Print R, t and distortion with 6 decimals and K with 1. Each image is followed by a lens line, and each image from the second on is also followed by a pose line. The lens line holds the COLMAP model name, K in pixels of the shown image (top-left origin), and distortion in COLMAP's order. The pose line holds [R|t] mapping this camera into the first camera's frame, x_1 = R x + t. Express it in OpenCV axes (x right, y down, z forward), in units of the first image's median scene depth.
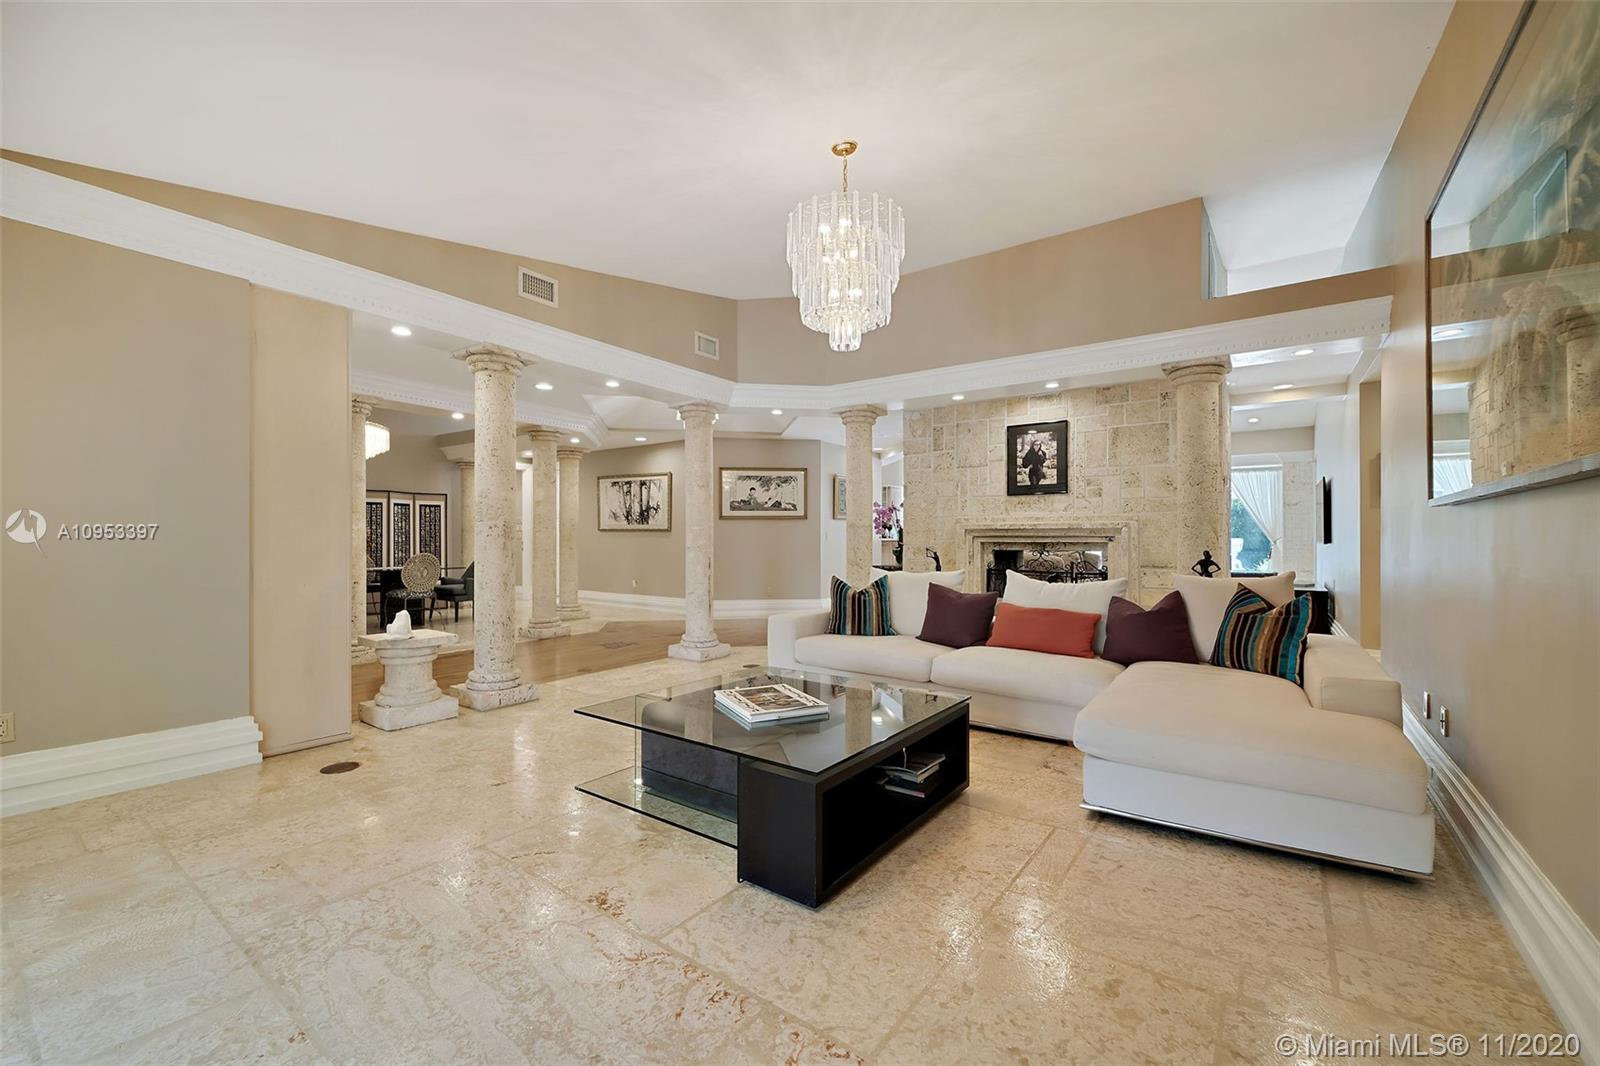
lens RADIAL K [[656.0, 0, 798.8], [0, 656.0, 533.5], [0, 0, 1]] dist [-0.002171, -0.000246]
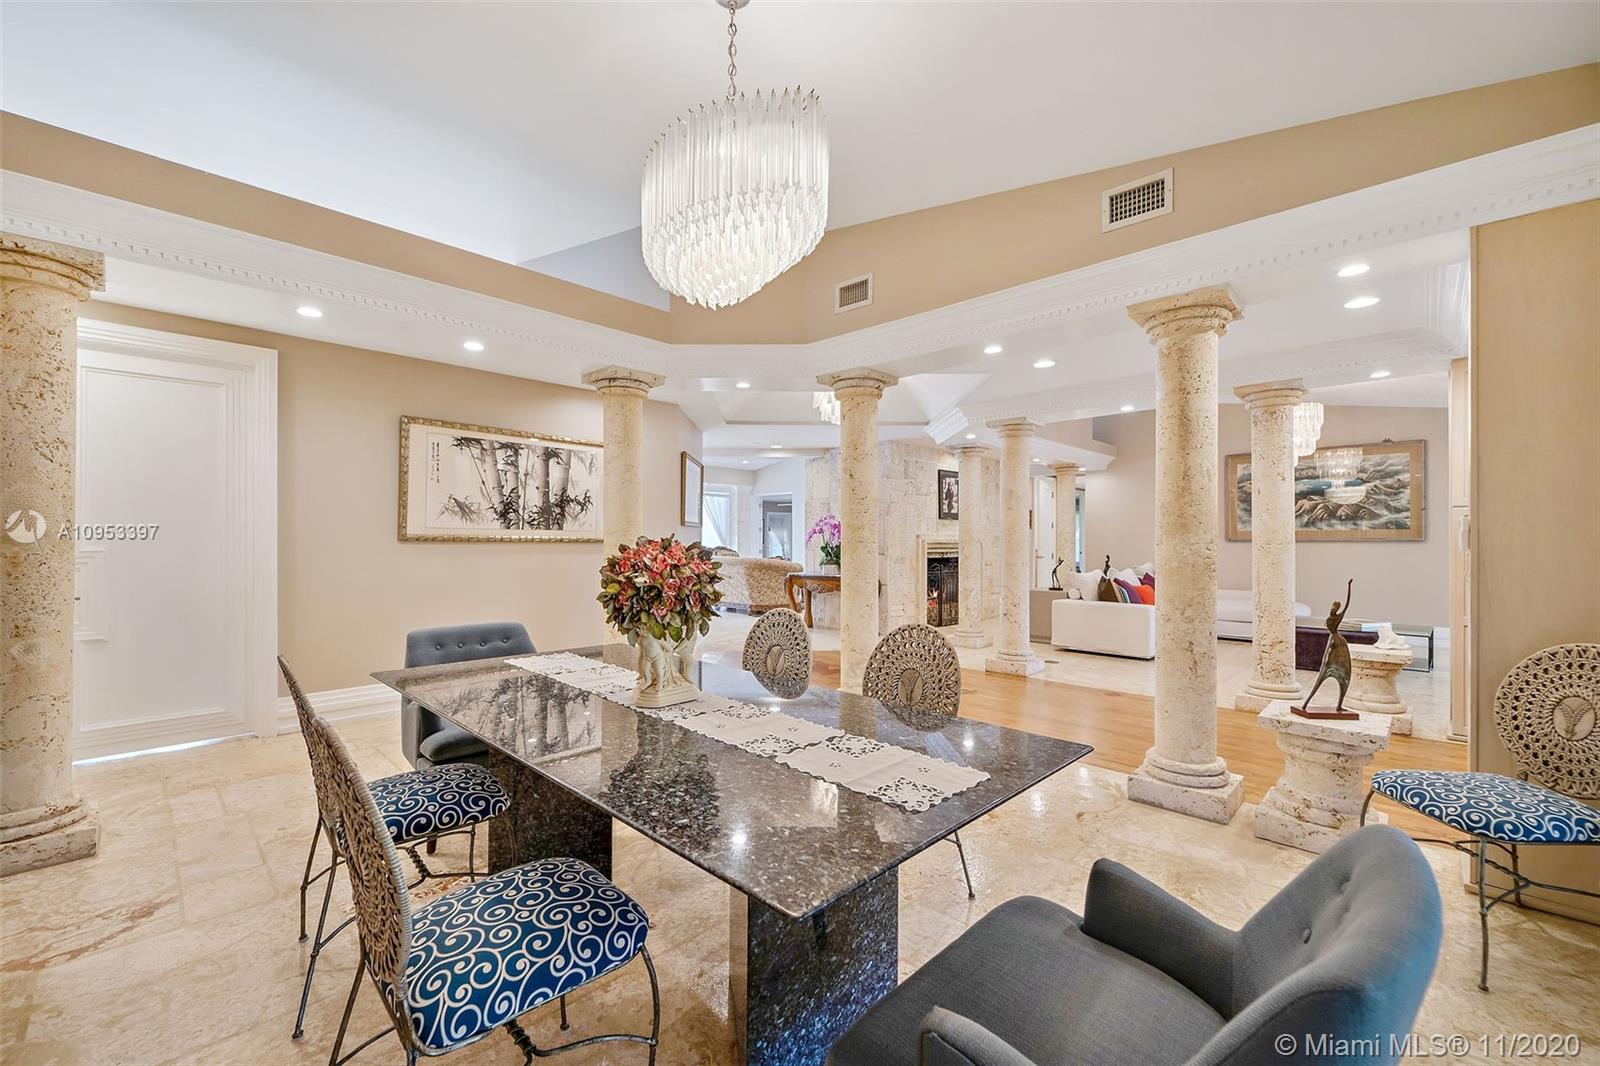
lens RADIAL K [[656.0, 0, 801.7], [0, 656.0, 532.3], [0, 0, 1]] dist [-0.002171, -0.000246]
pose [[0.155543, 0.015316, 0.987710, -0.729860], [-0.005670, 0.999877, -0.014611, -0.004900], [-0.987813, -0.003328, 0.155610, 0.705346]]
